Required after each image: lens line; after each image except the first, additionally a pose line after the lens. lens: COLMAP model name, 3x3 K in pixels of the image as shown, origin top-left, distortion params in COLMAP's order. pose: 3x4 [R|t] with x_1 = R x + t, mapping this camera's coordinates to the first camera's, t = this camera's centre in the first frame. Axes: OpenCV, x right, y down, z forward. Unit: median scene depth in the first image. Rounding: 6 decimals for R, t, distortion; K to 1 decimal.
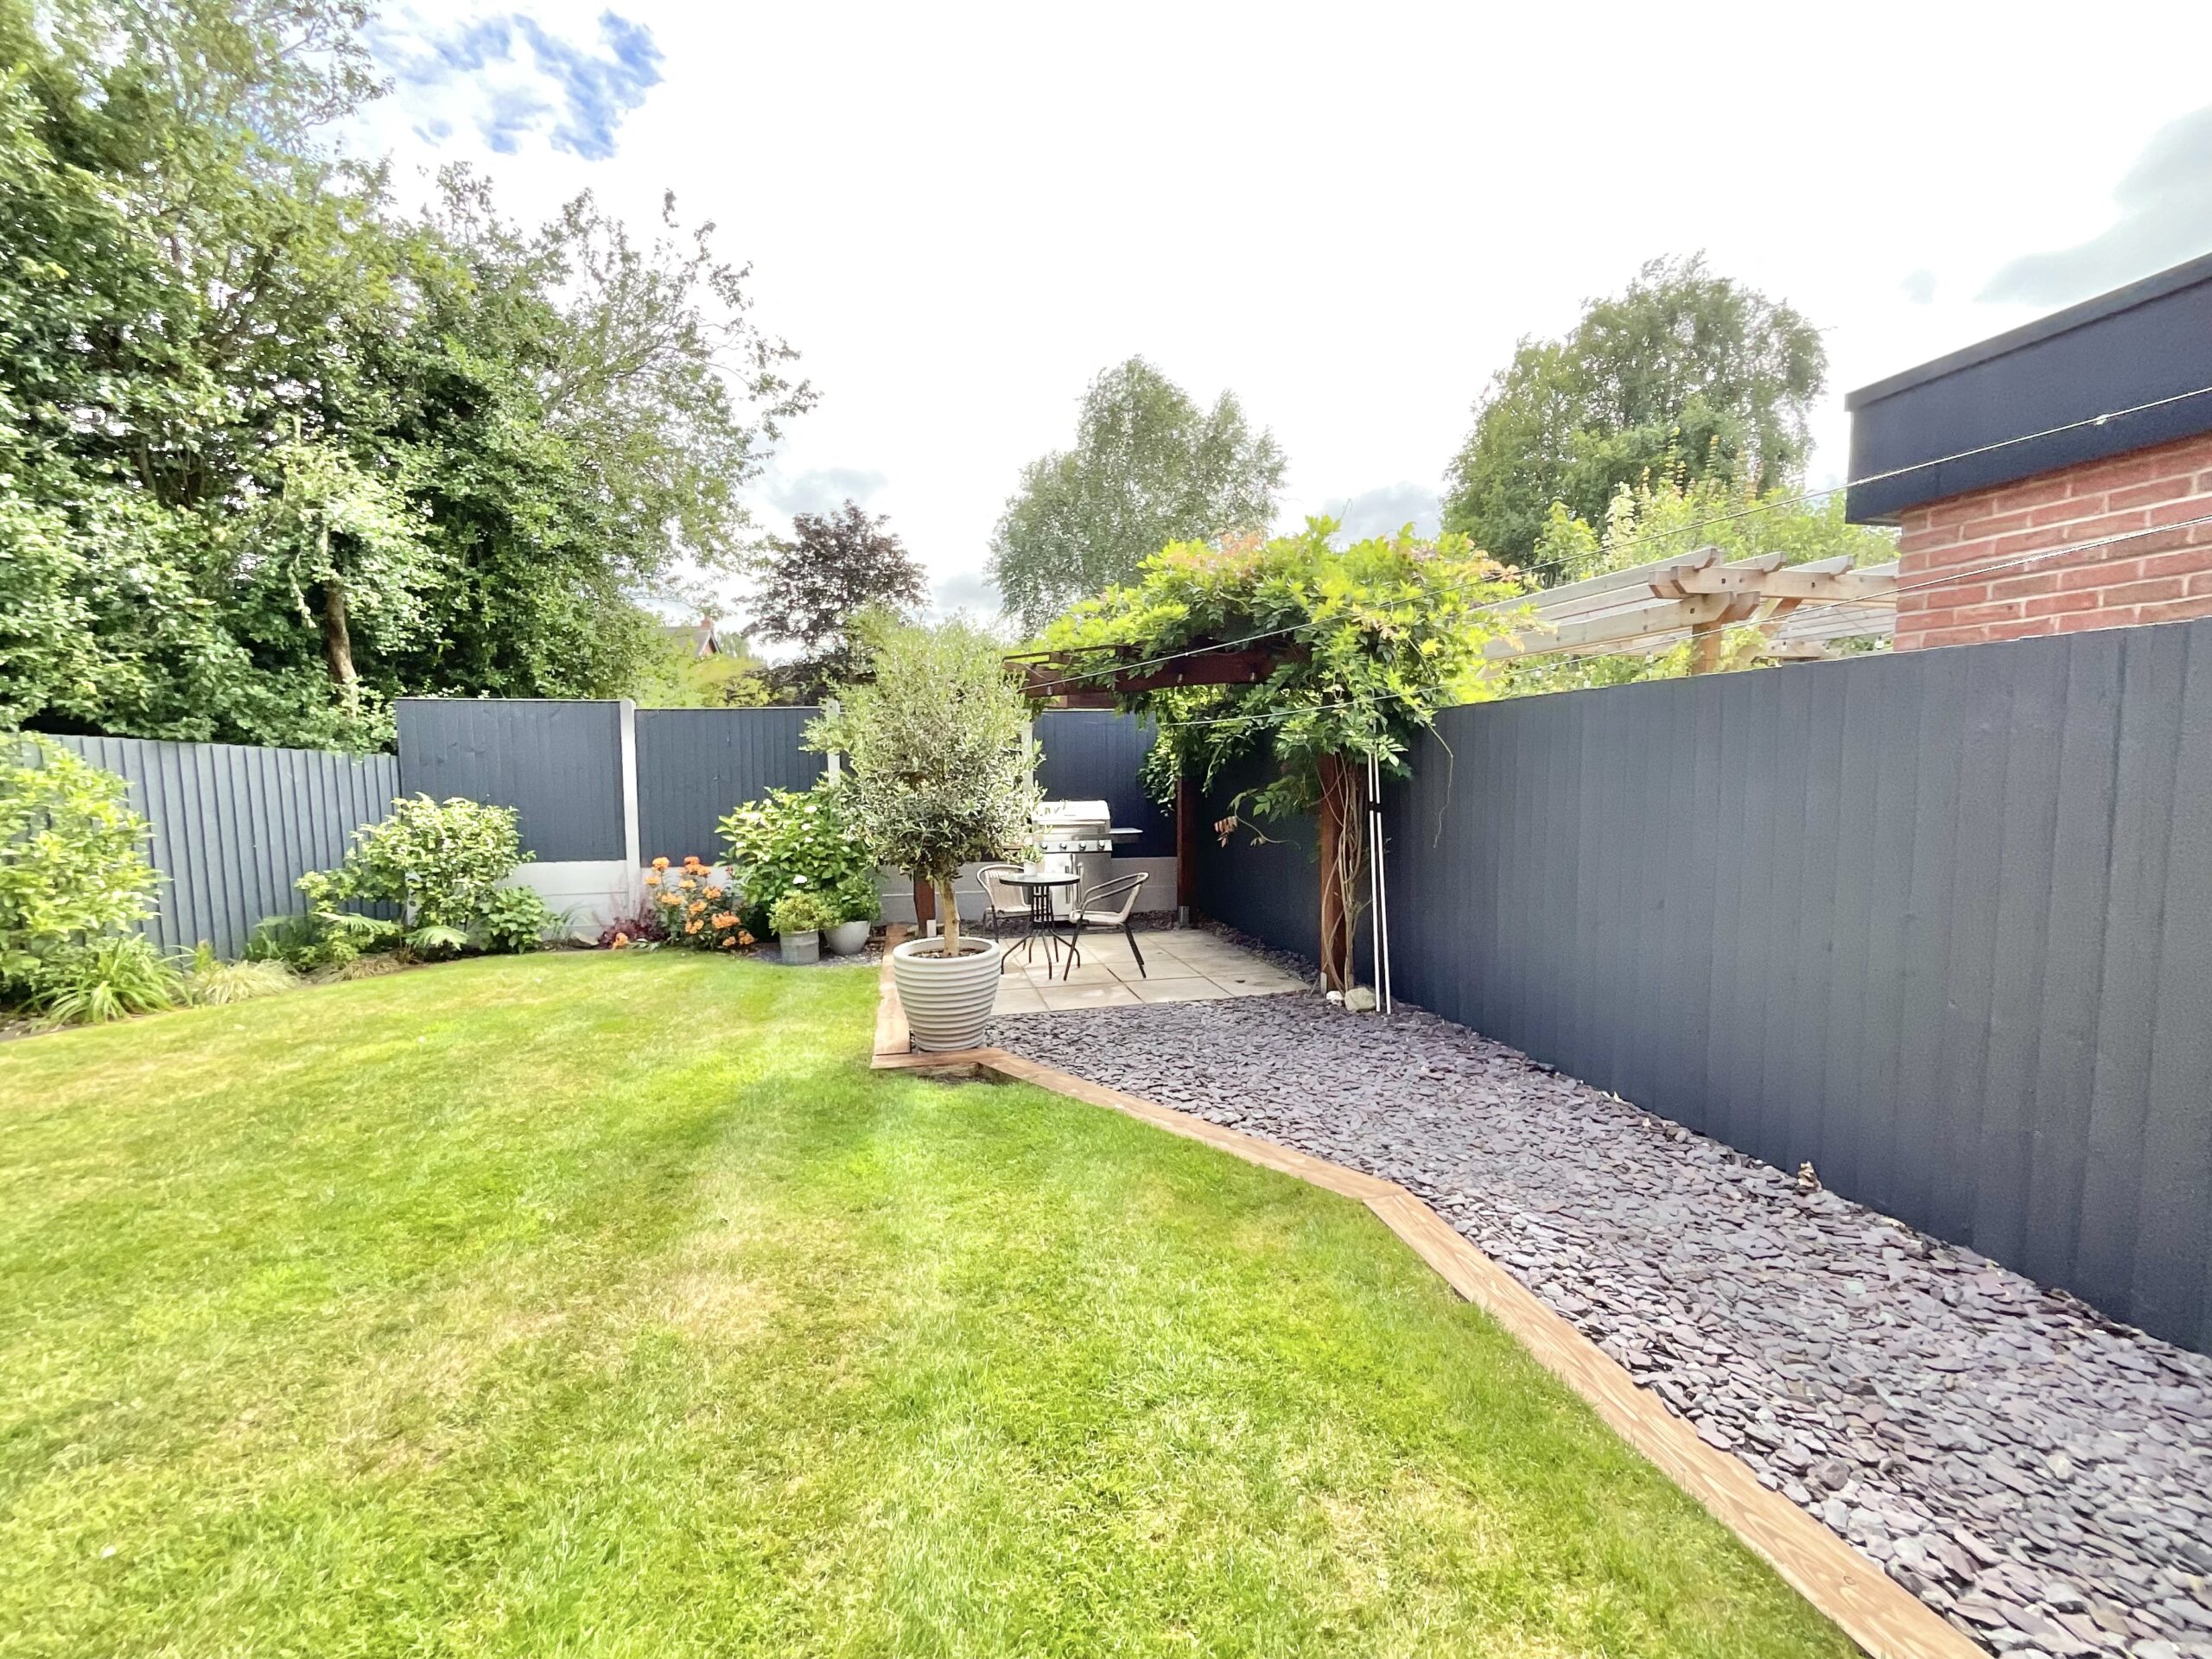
lens RADIAL K [[901.7, 0, 1105.9], [0, 901.7, 830.9], [0, 0, 1]] dist [-0.001021, 0.000741]
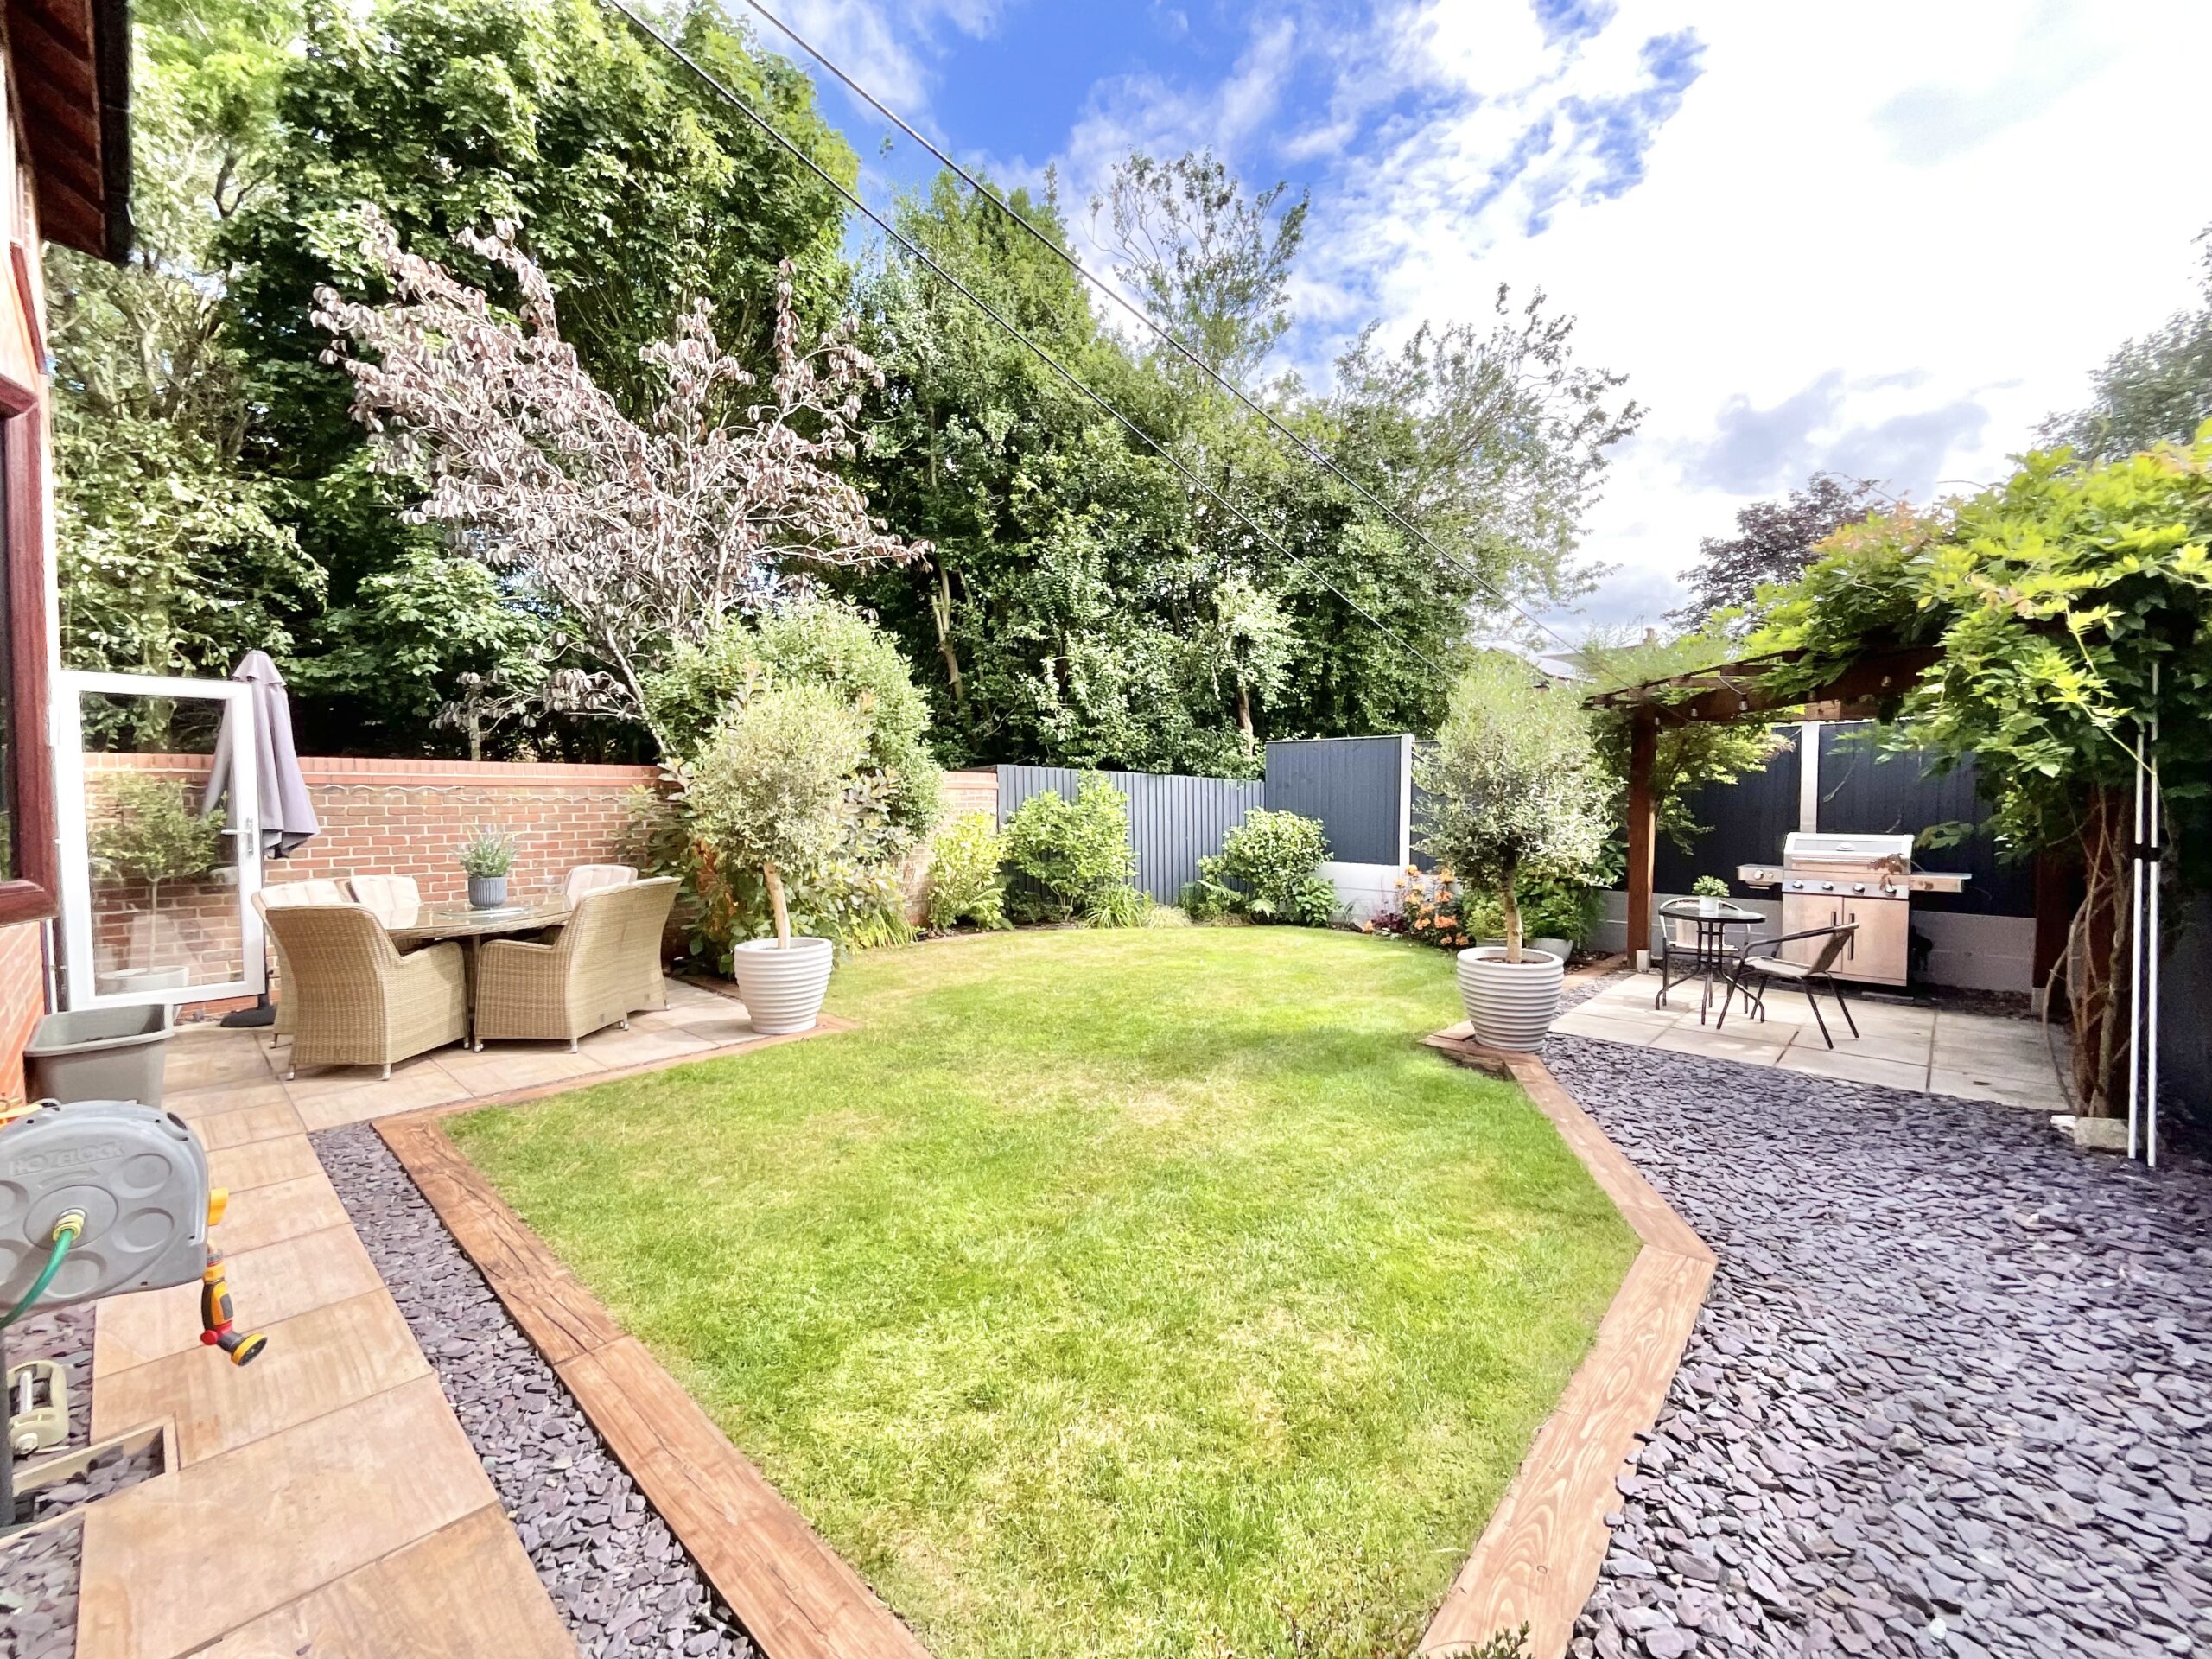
lens RADIAL K [[901.7, 0, 1105.9], [0, 901.7, 830.9], [0, 0, 1]] dist [-0.001021, 0.000741]
pose [[0.549041, 0.041614, -0.834759, 0.354570], [-0.062820, 0.997989, 0.008433, -0.000173], [0.833431, 0.047810, 0.550551, -0.011459]]
